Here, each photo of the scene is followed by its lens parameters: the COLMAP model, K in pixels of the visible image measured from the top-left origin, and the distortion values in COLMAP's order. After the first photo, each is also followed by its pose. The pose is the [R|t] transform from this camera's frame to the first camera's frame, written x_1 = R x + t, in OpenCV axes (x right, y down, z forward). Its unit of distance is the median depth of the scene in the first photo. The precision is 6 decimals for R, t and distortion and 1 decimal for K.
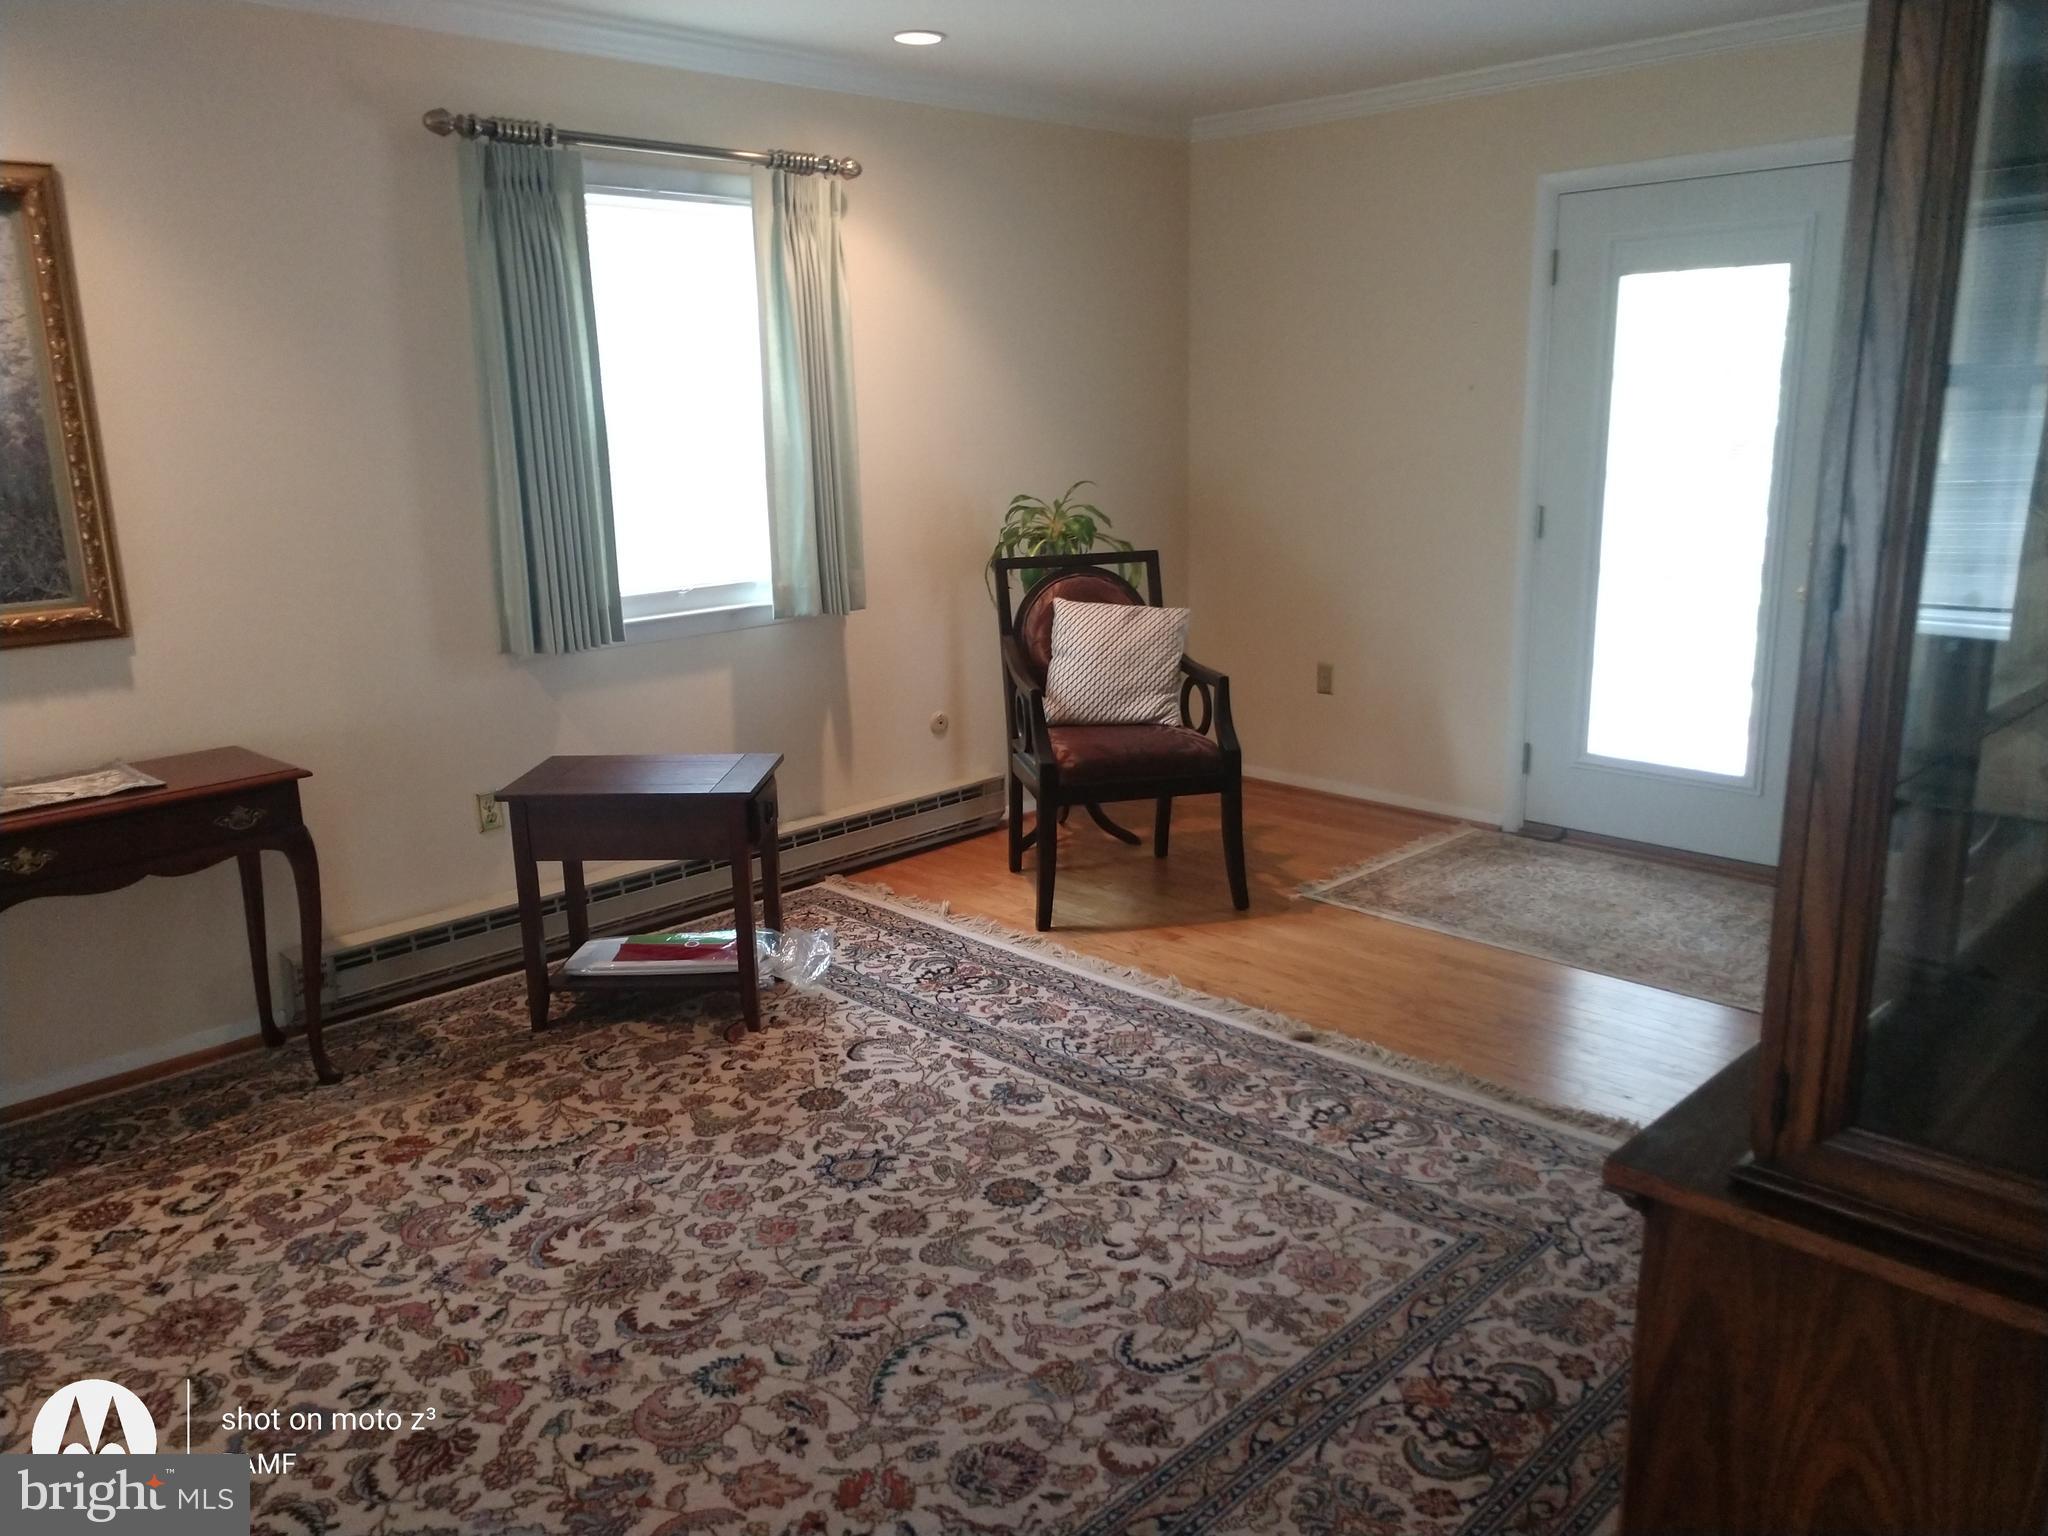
lens RADIAL K [[1561.7, 0, 1030.3], [0, 1561.7, 775.7], [0, 0, 1]] dist [0.007301, 0.020863]
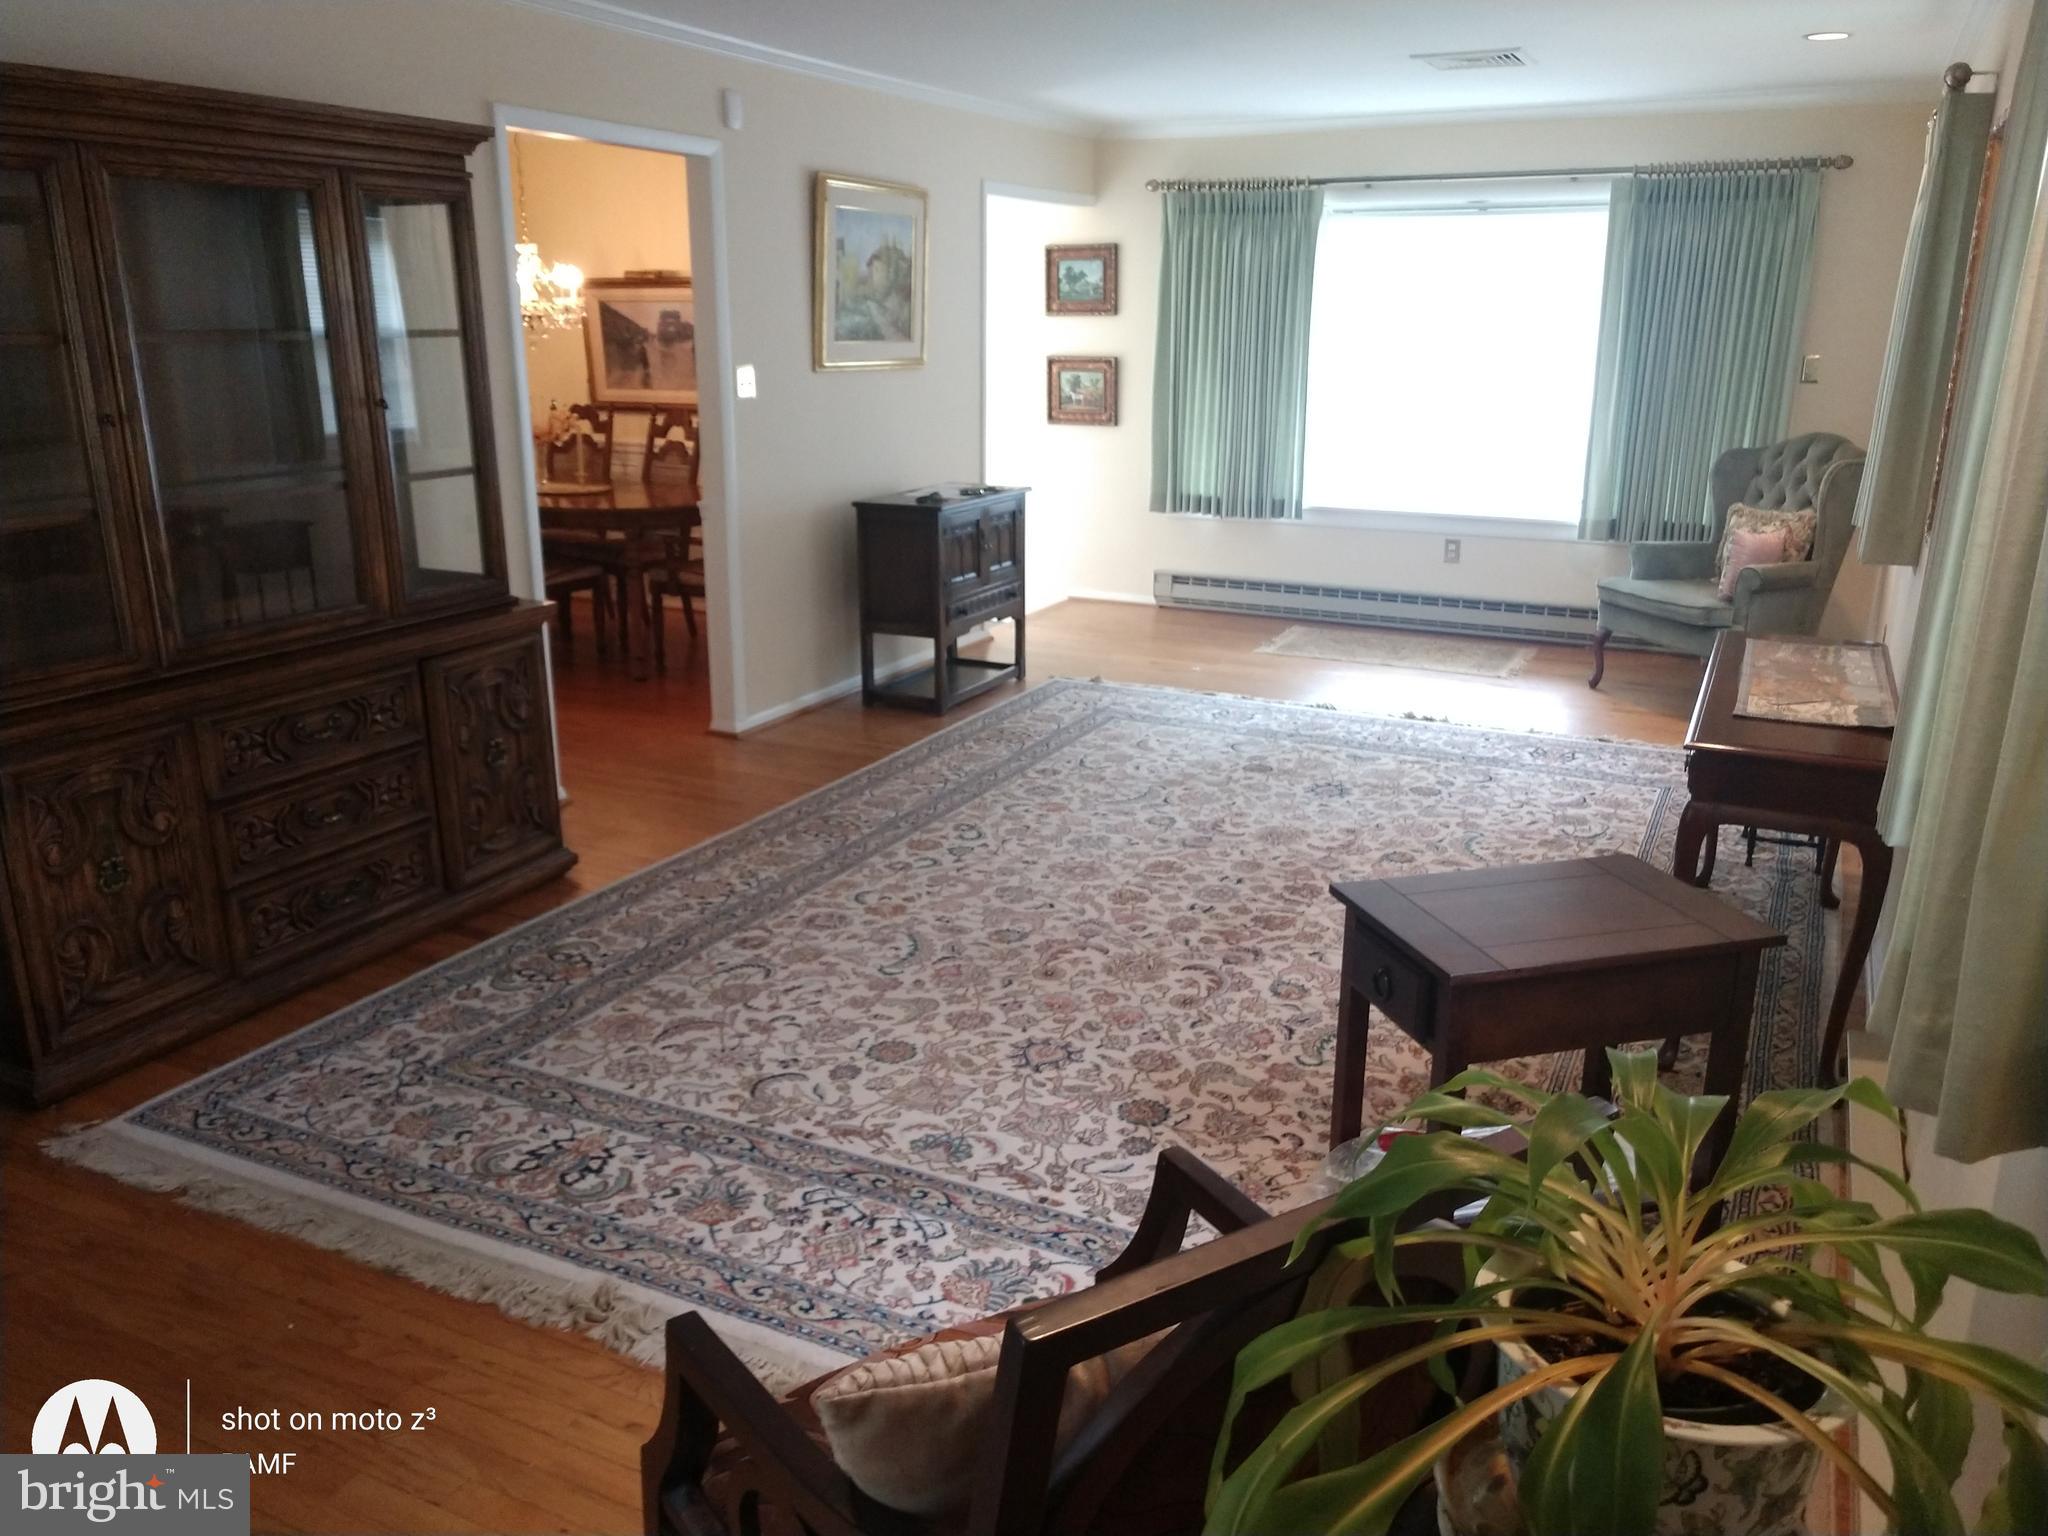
lens RADIAL K [[1561.7, 0, 1019.5], [0, 1561.7, 761.8], [0, 0, 1]] dist [0.007301, 0.020863]
pose [[-0.950152, 0.104853, -0.293626, 0.200767], [-0.058505, 0.865069, 0.498230, -0.461975], [0.306248, 0.490573, -0.815813, 1.751703]]
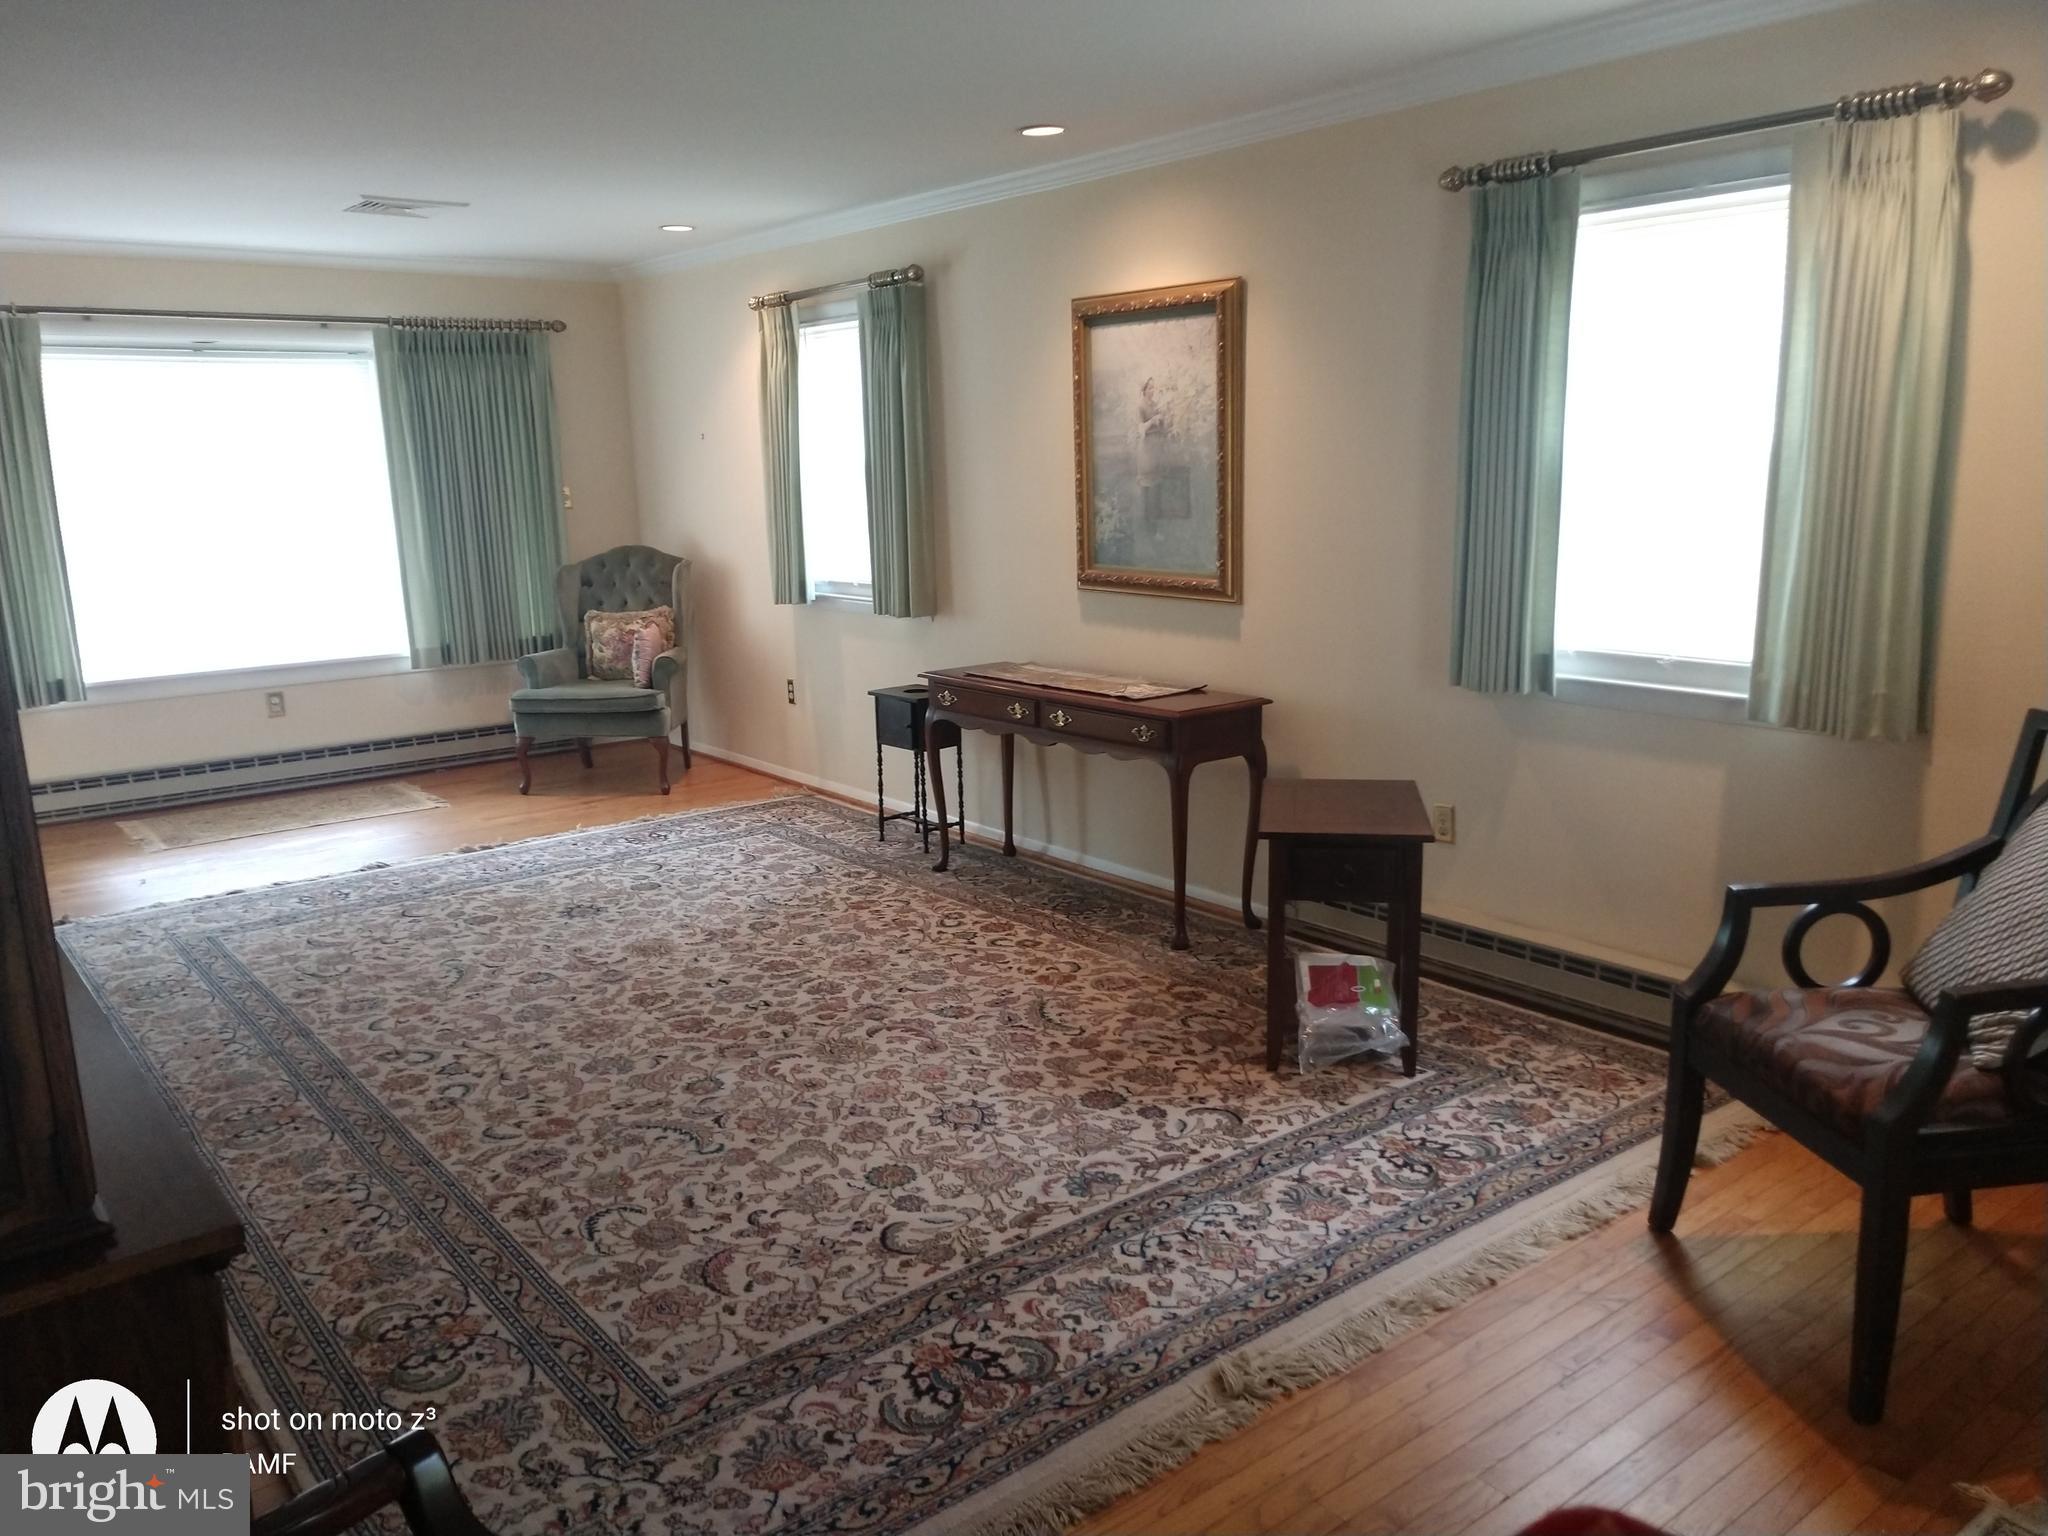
lens RADIAL K [[1561.7, 0, 1009.6], [0, 1561.7, 768.2], [0, 0, 1]] dist [0.007301, 0.020863]
pose [[-0.126860, 0.223898, -0.966321, 0.922042], [-0.212719, 0.945386, 0.246973, -0.277595], [0.968843, 0.236886, -0.072305, 1.032545]]
